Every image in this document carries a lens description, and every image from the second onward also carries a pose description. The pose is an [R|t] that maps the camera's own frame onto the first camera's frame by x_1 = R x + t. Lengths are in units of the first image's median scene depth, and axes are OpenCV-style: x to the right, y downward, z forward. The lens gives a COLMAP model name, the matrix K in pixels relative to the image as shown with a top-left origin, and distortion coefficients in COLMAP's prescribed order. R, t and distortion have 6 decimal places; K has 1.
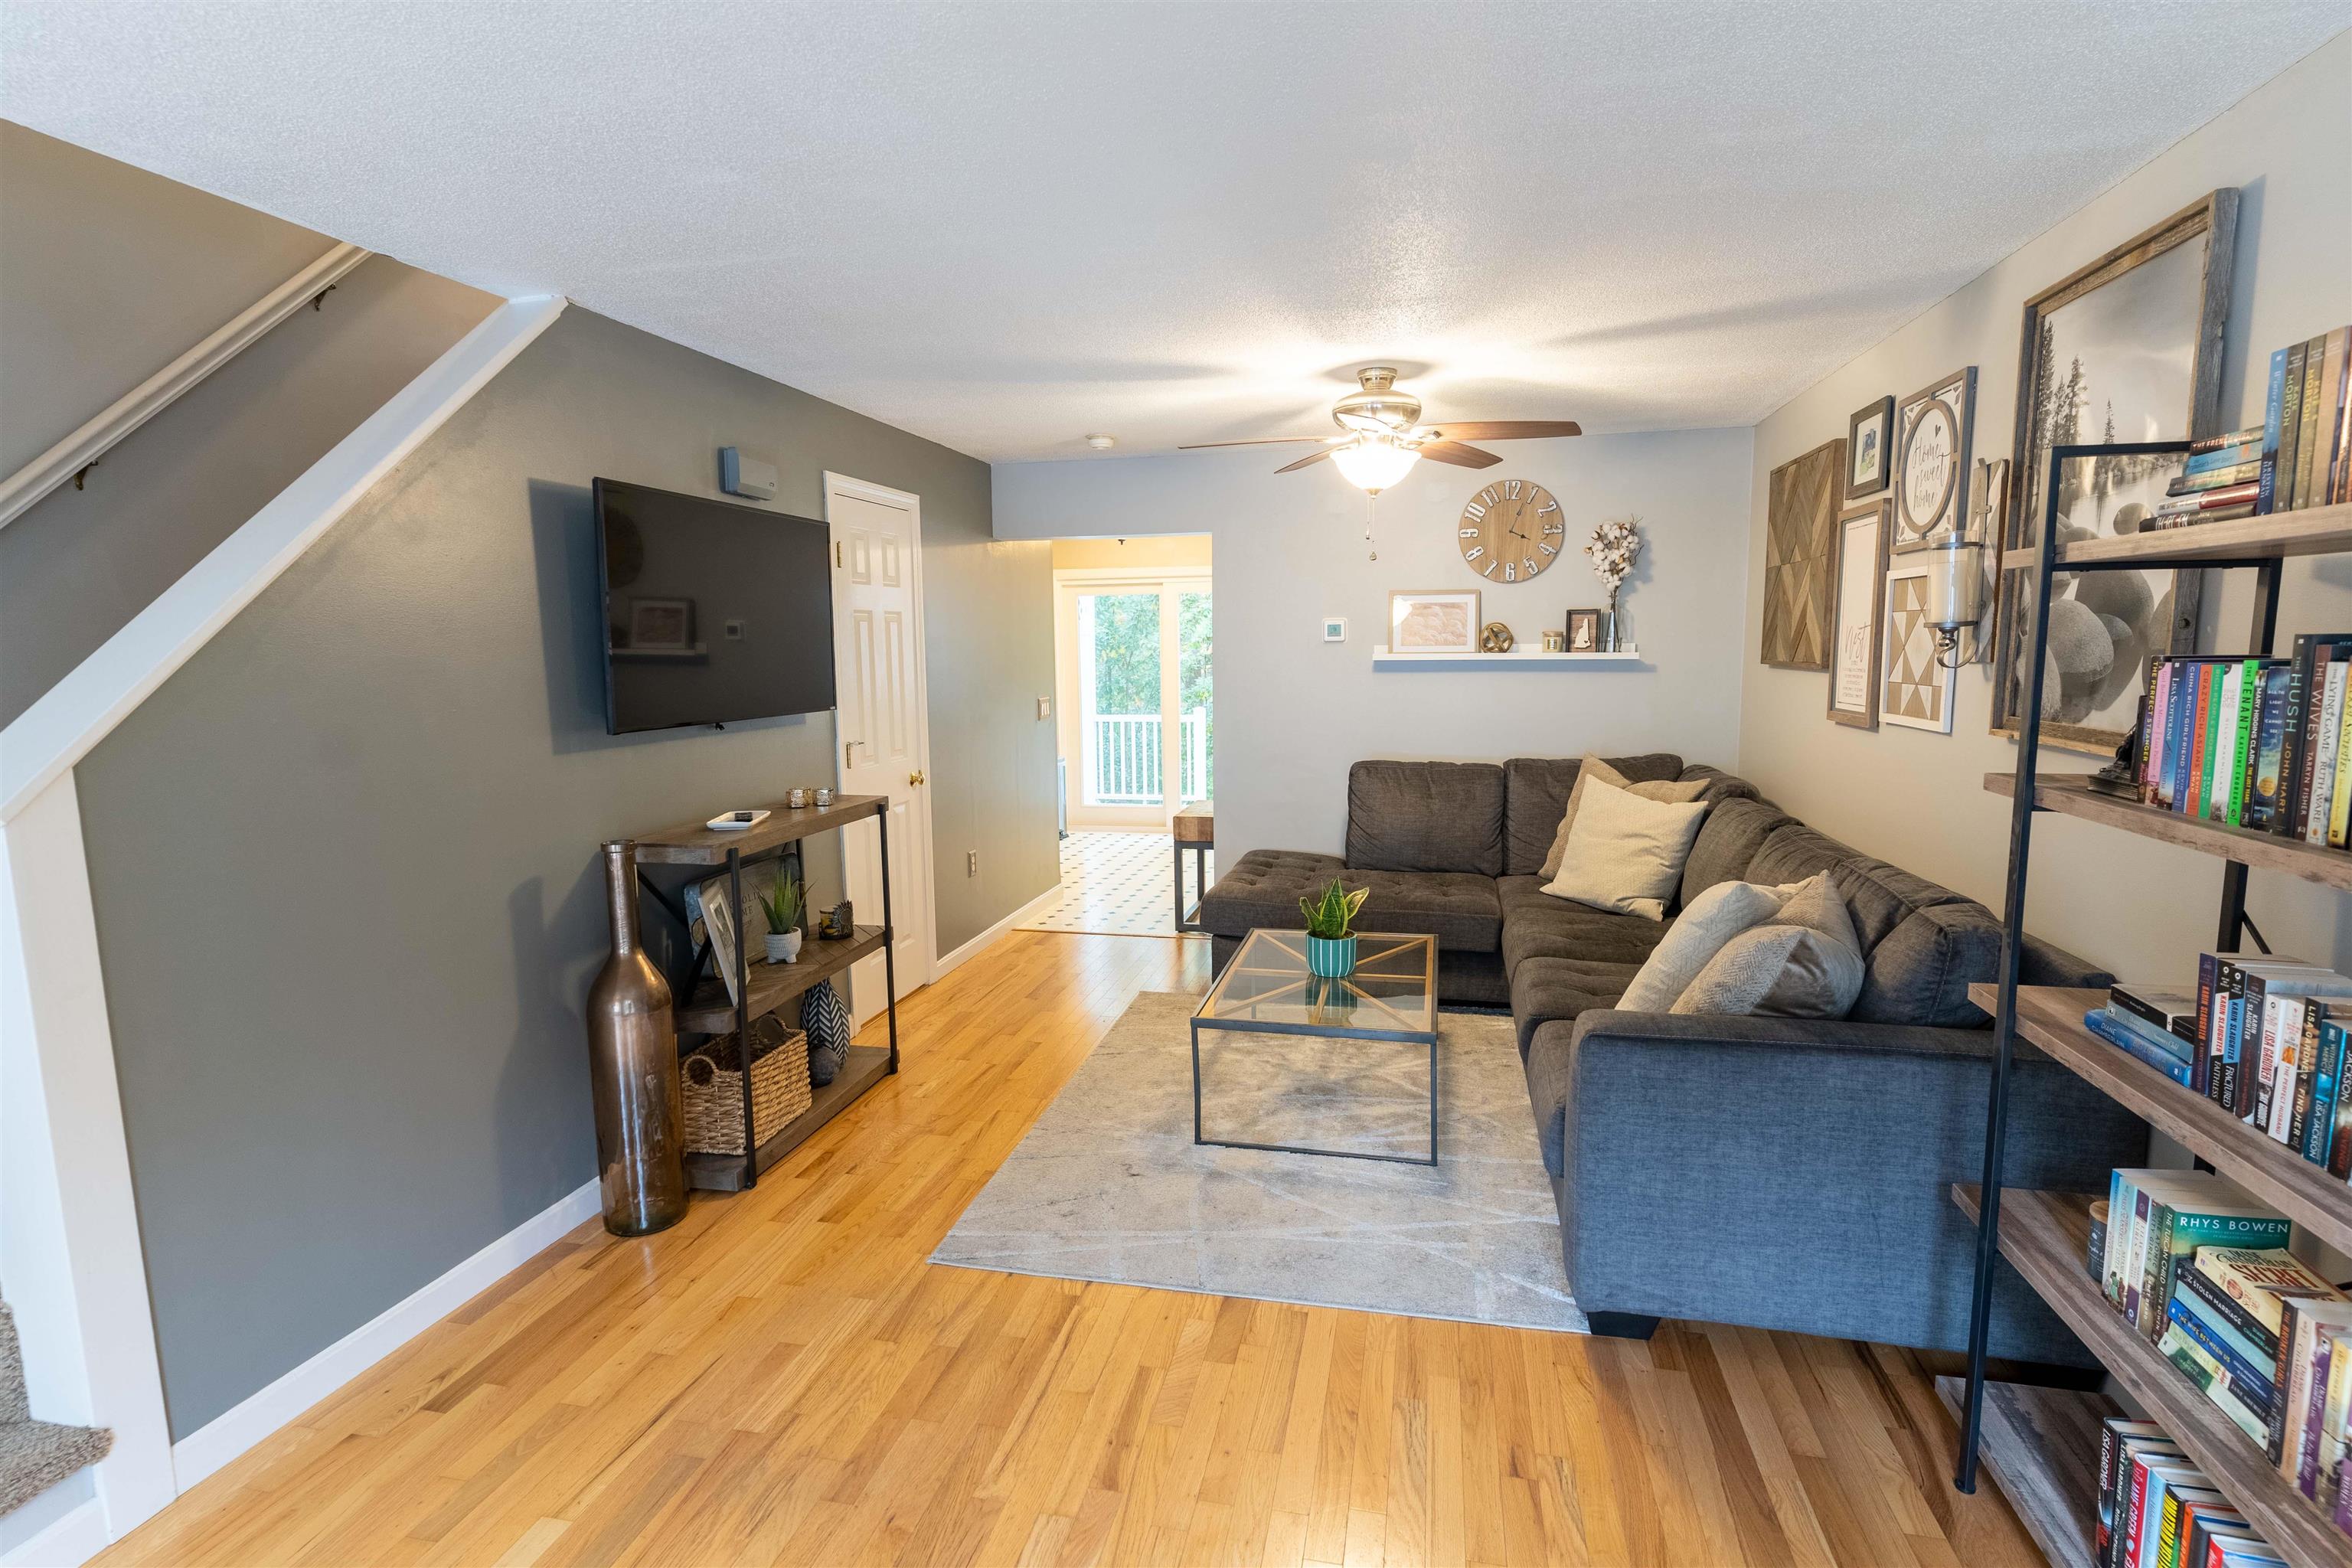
lens RADIAL K [[1118.5, 0, 1170.1], [0, 1118.5, 786.8], [0, 0, 1]] dist [0.001076, -0.000360]
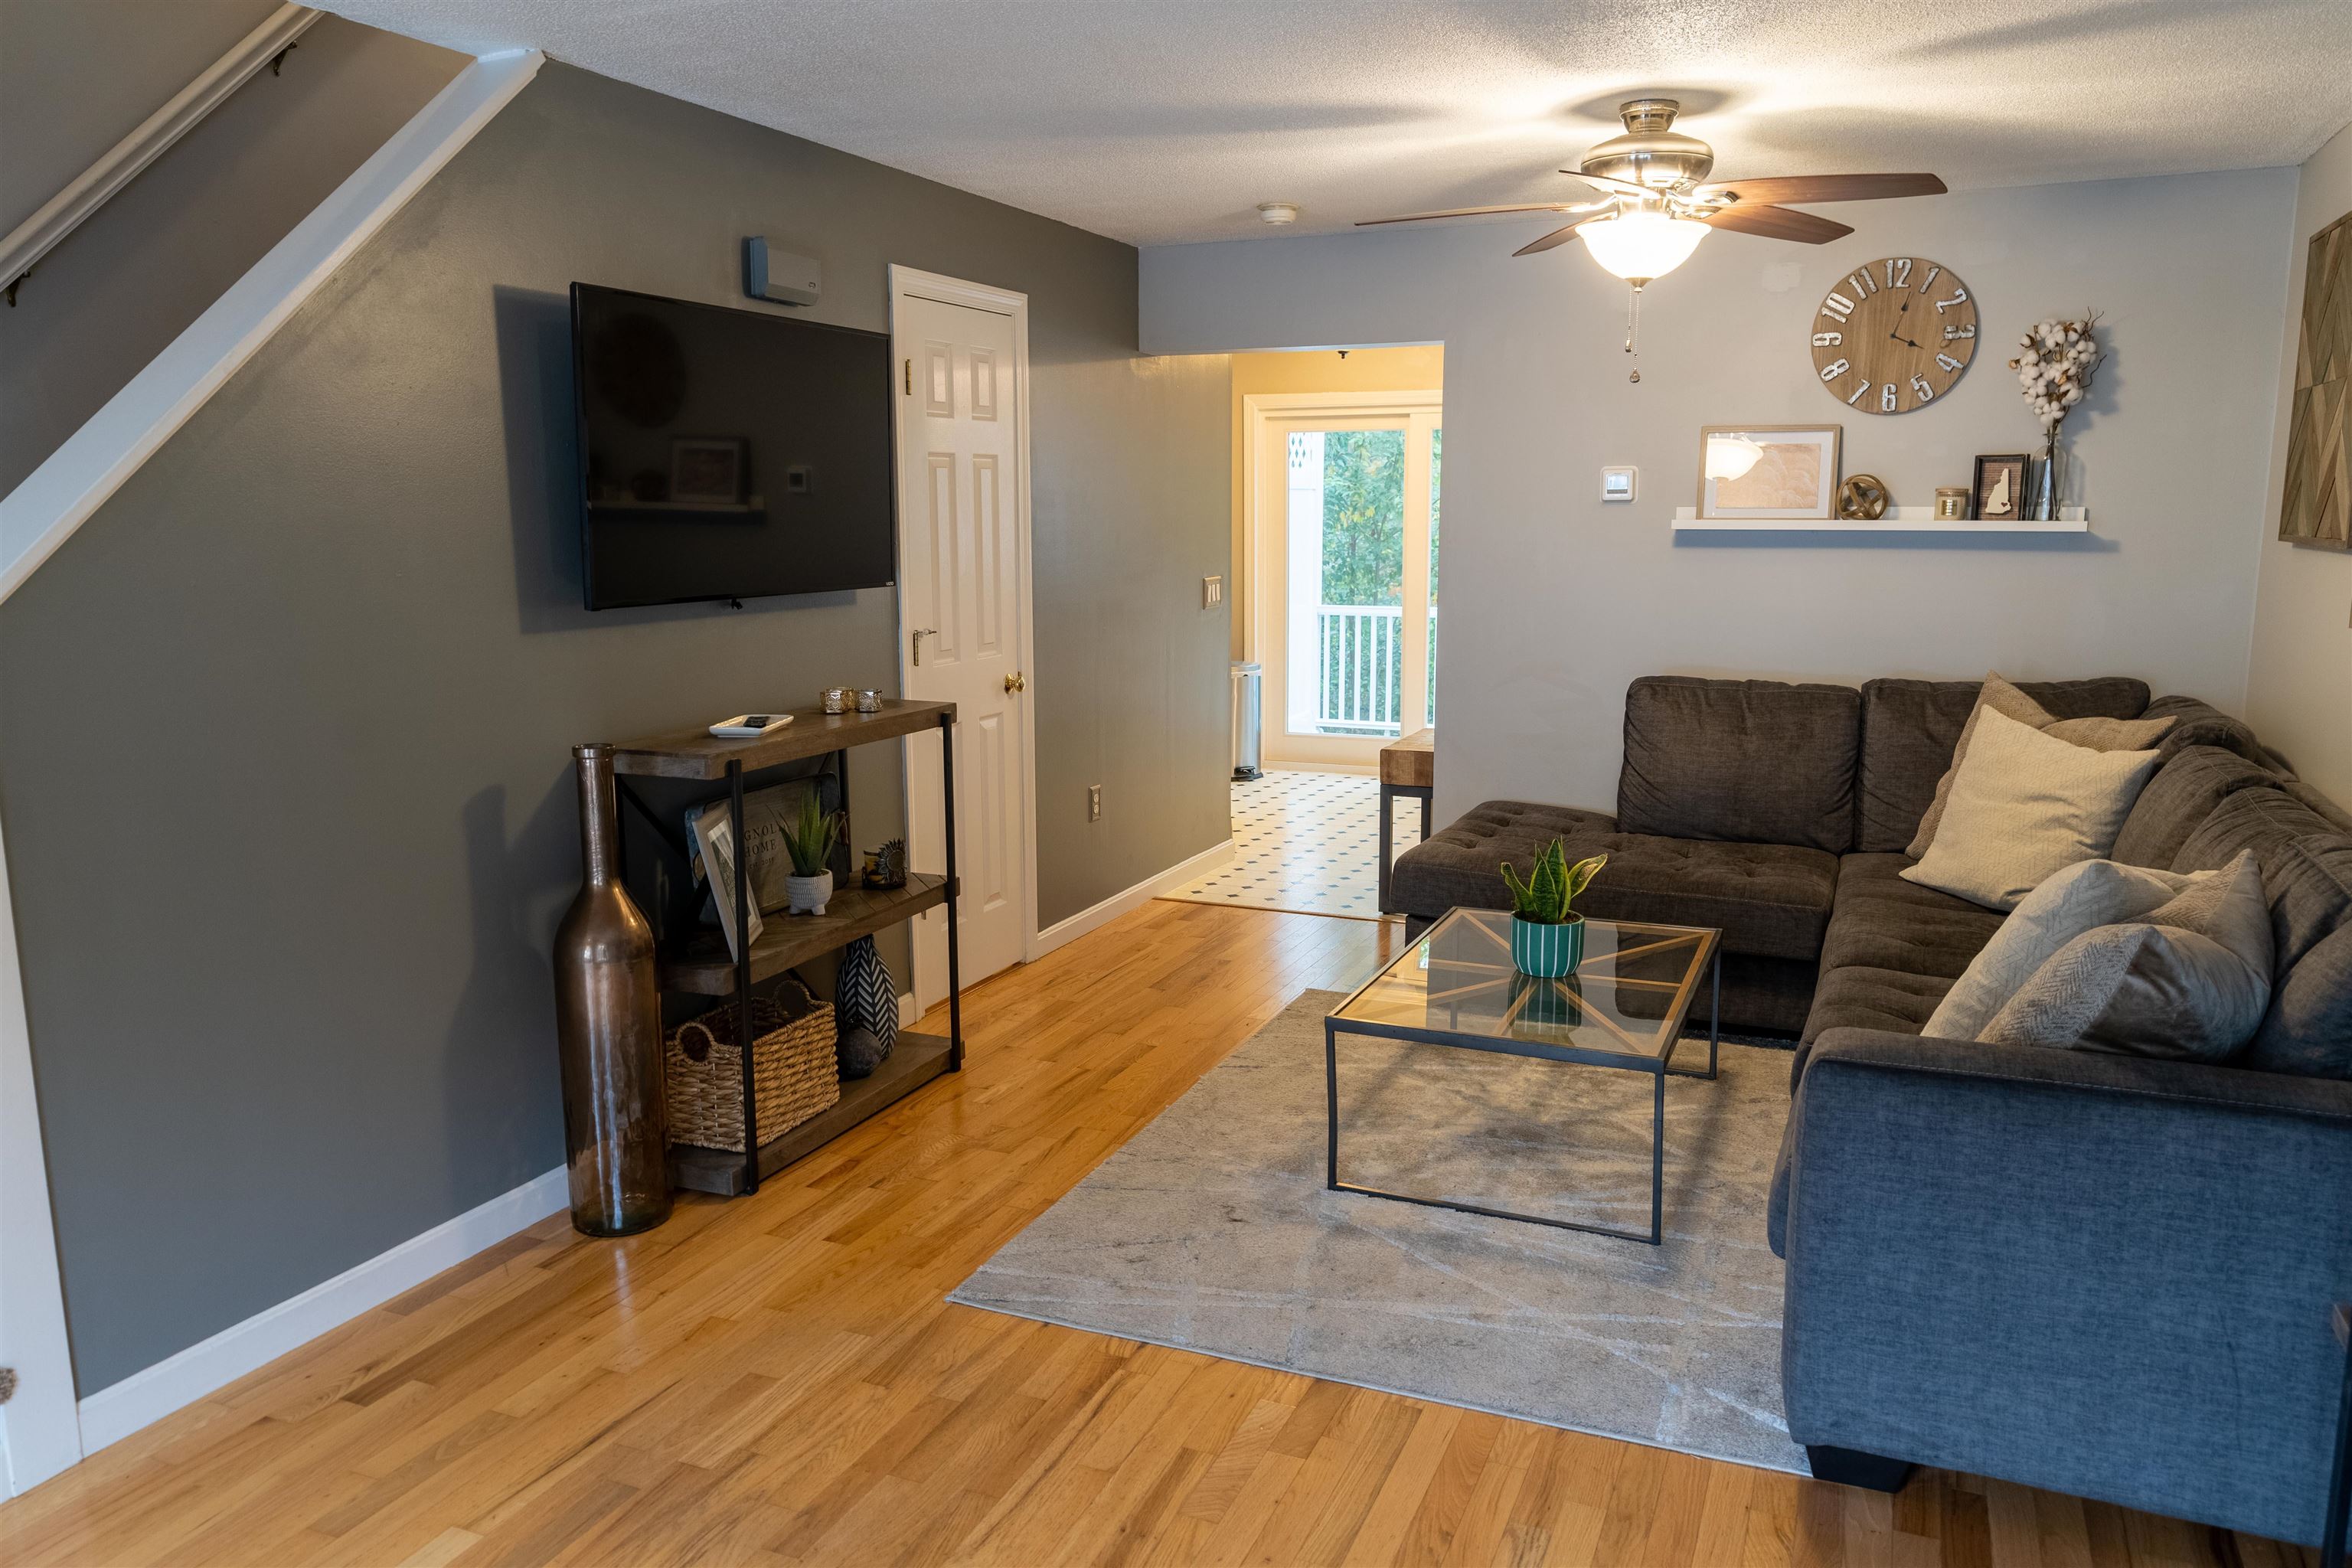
lens RADIAL K [[1632.4, 0, 1174.4], [0, 1632.4, 779.4], [0, 0, 1]] dist [-0.001451, 0.003055]
pose [[0.983382, 0.038666, -0.177385, 0.096416], [-0.031396, 0.998555, 0.043613, 0.007758], [0.178815, -0.037319, 0.983175, -0.054501]]
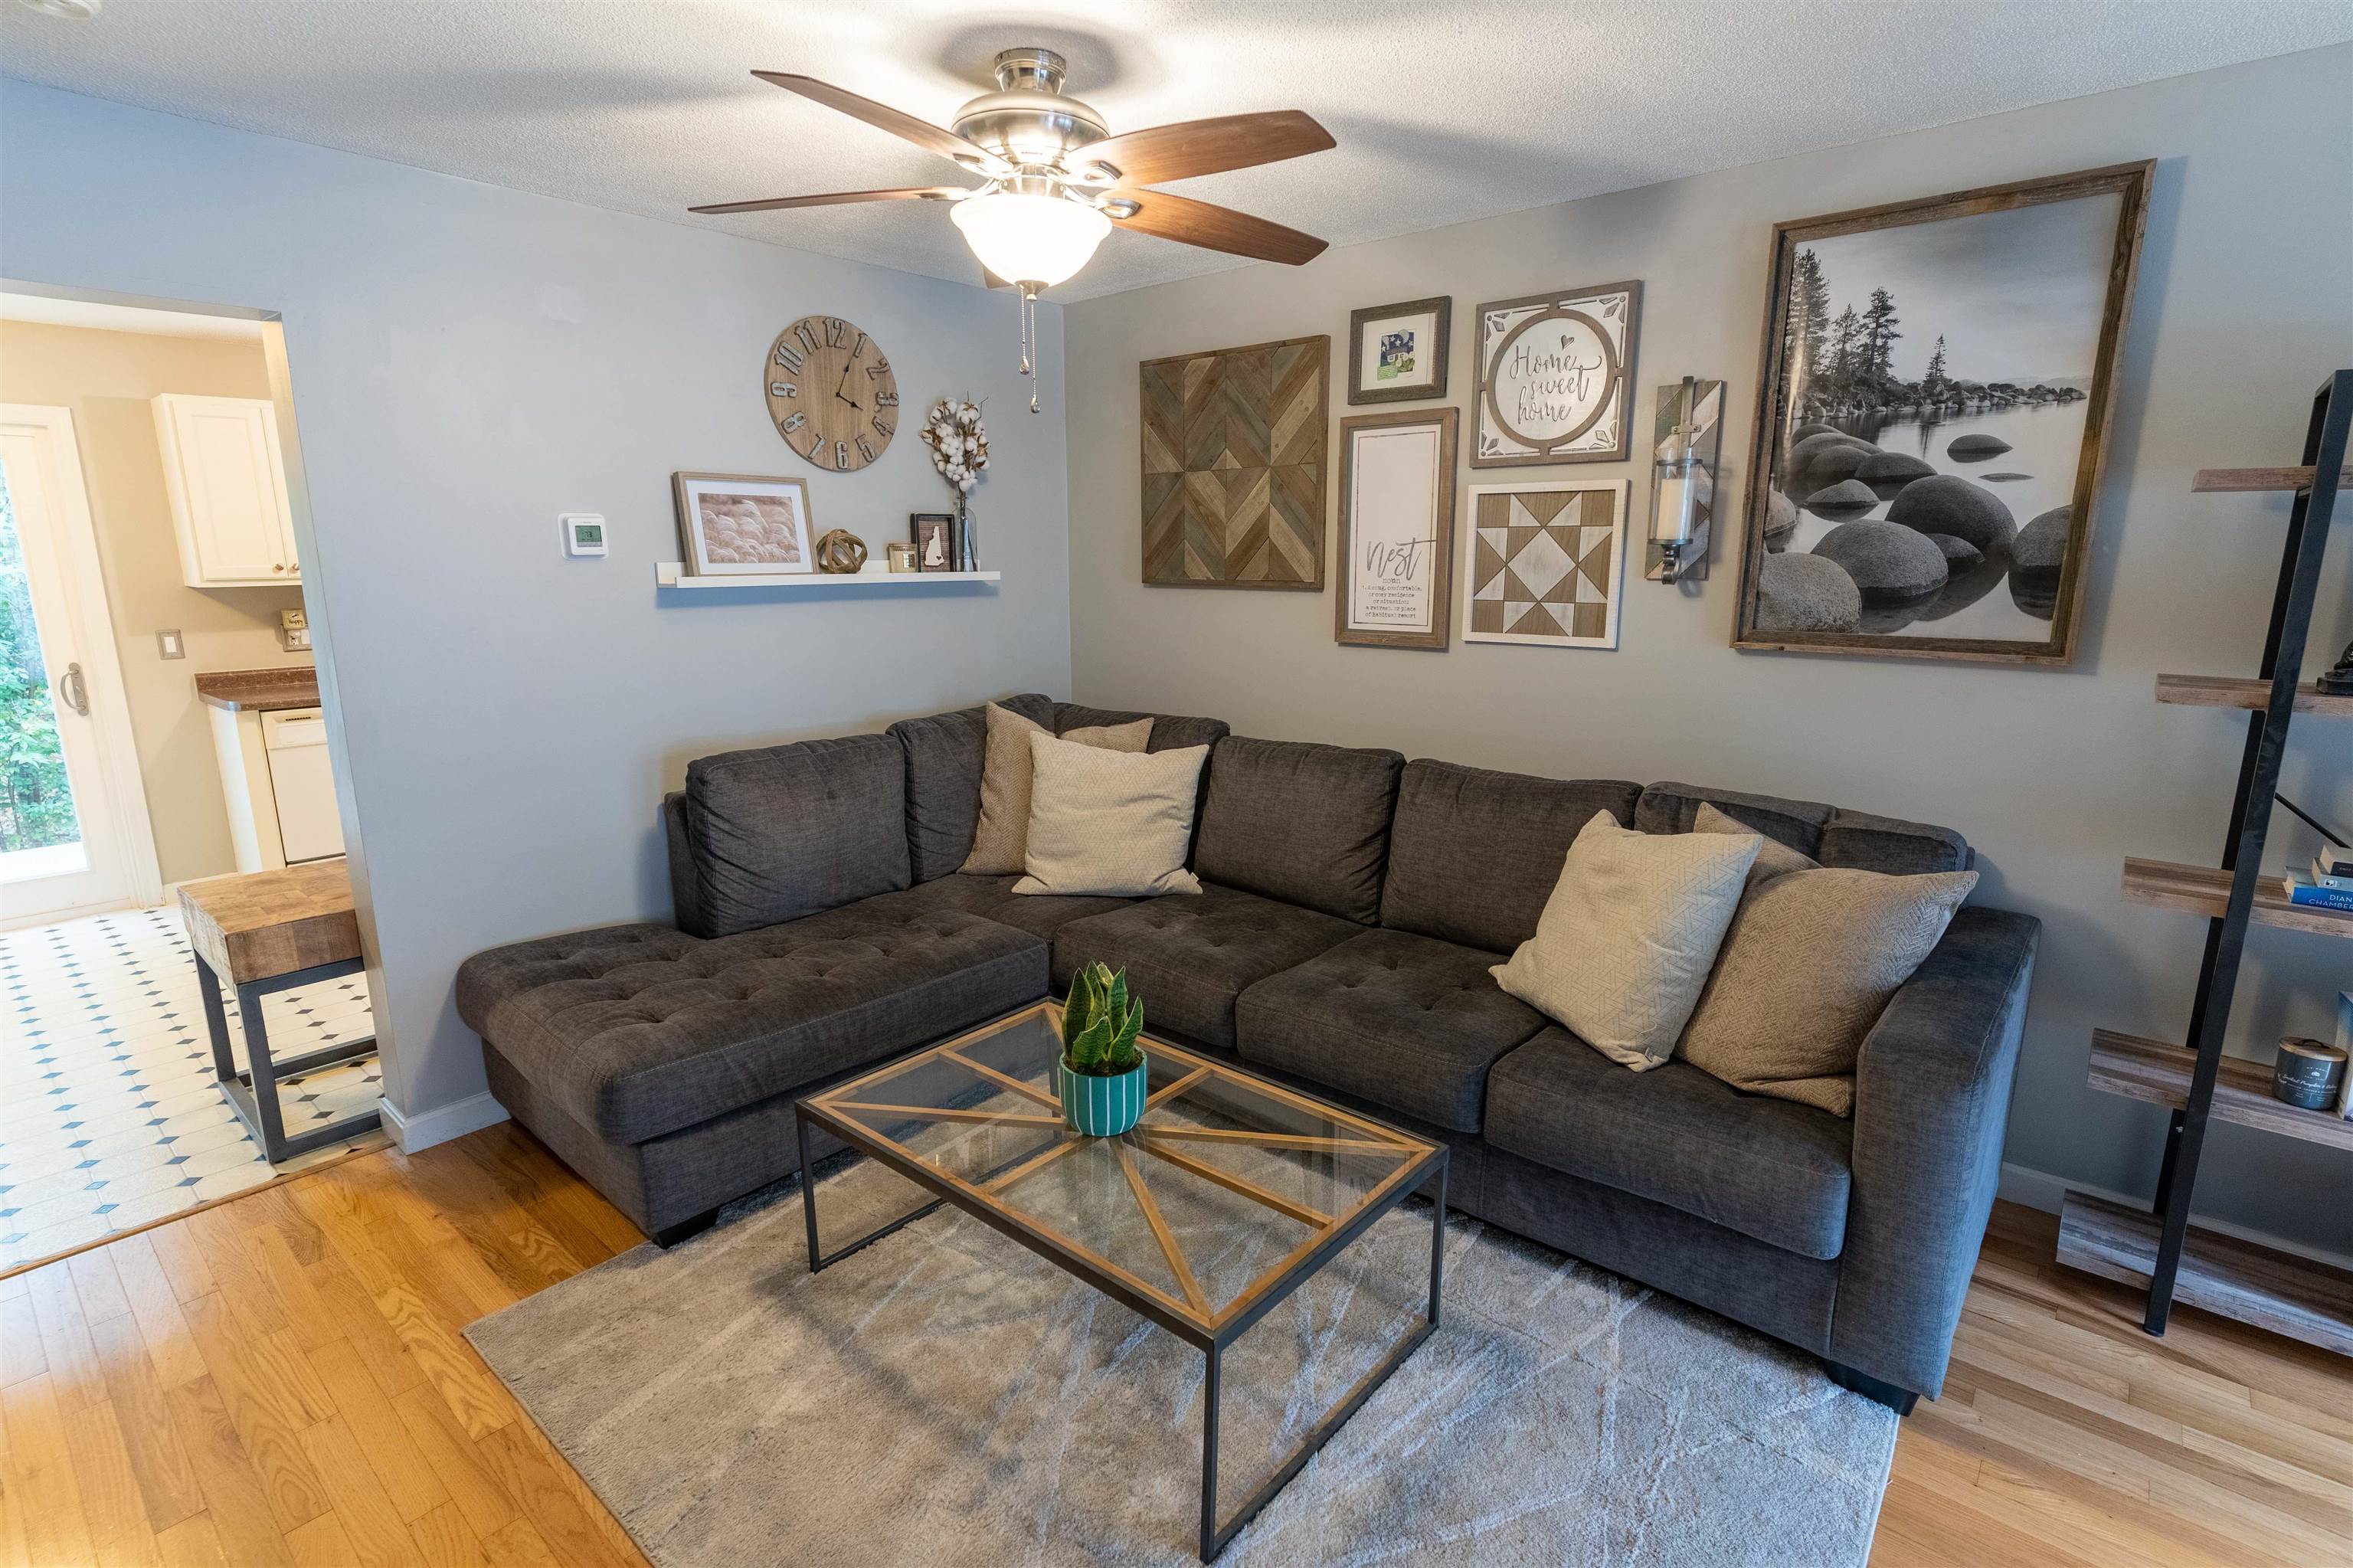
lens RADIAL K [[1119.0, 0, 1168.7], [0, 1119.0, 784.7], [0, 0, 1]] dist [0.001076, -0.000360]
pose [[0.471388, -0.171708, 0.865049, -0.337634], [0.111230, 0.984606, 0.134827, -0.089508], [-0.874884, 0.032664, 0.483230, 0.711948]]
